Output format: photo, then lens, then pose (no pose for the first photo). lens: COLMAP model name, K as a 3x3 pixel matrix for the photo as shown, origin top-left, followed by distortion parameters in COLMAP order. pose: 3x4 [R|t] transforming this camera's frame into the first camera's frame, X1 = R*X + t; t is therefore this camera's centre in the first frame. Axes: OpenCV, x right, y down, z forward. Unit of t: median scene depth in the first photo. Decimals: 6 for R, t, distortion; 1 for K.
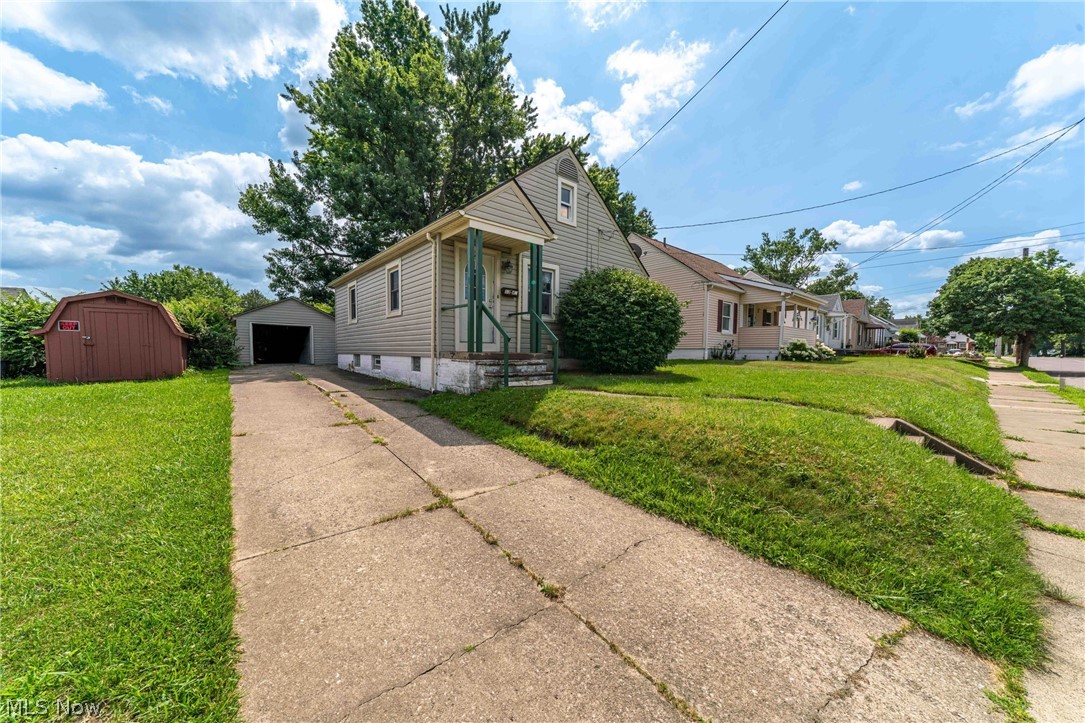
lens RADIAL K [[391.0, 0, 540.2], [0, 391.0, 369.8], [0, 0, 1]] dist [-0.002081, -0.000040]
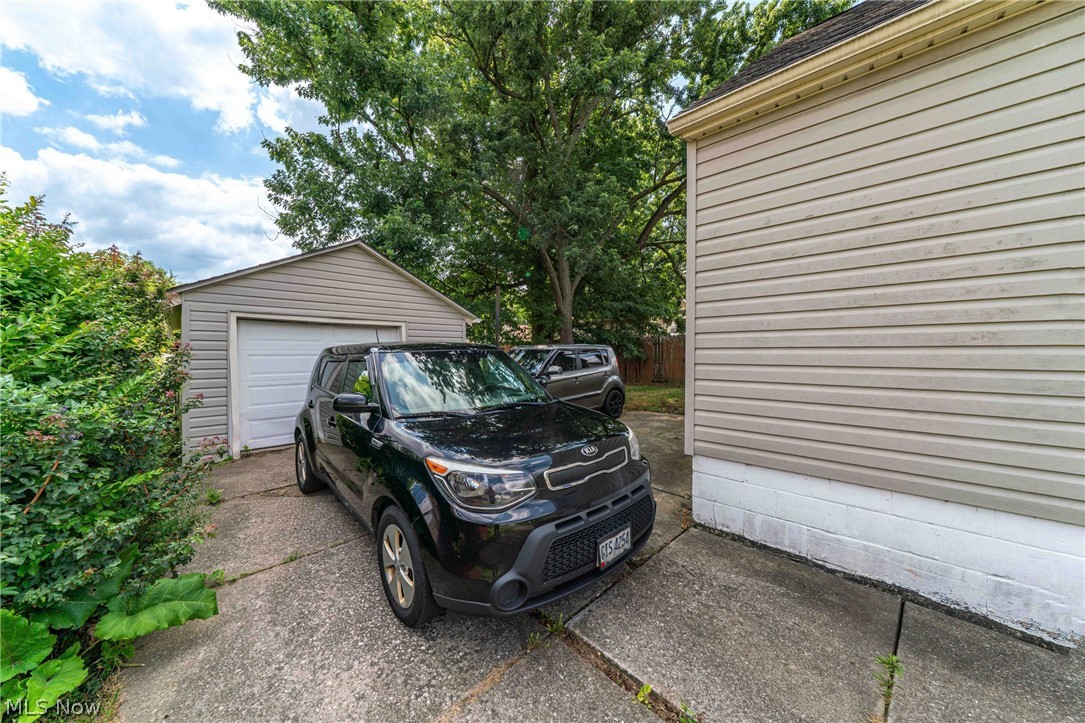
lens RADIAL K [[384.9, 0, 542.9], [0, 384.9, 352.7], [0, 0, 1]] dist [-0.003010, -0.000255]
pose [[0.995387, -0.011637, 0.095231, -0.494305], [0.015668, 0.999008, -0.041689, -0.068788], [-0.094652, 0.042989, 0.994582, 0.634310]]
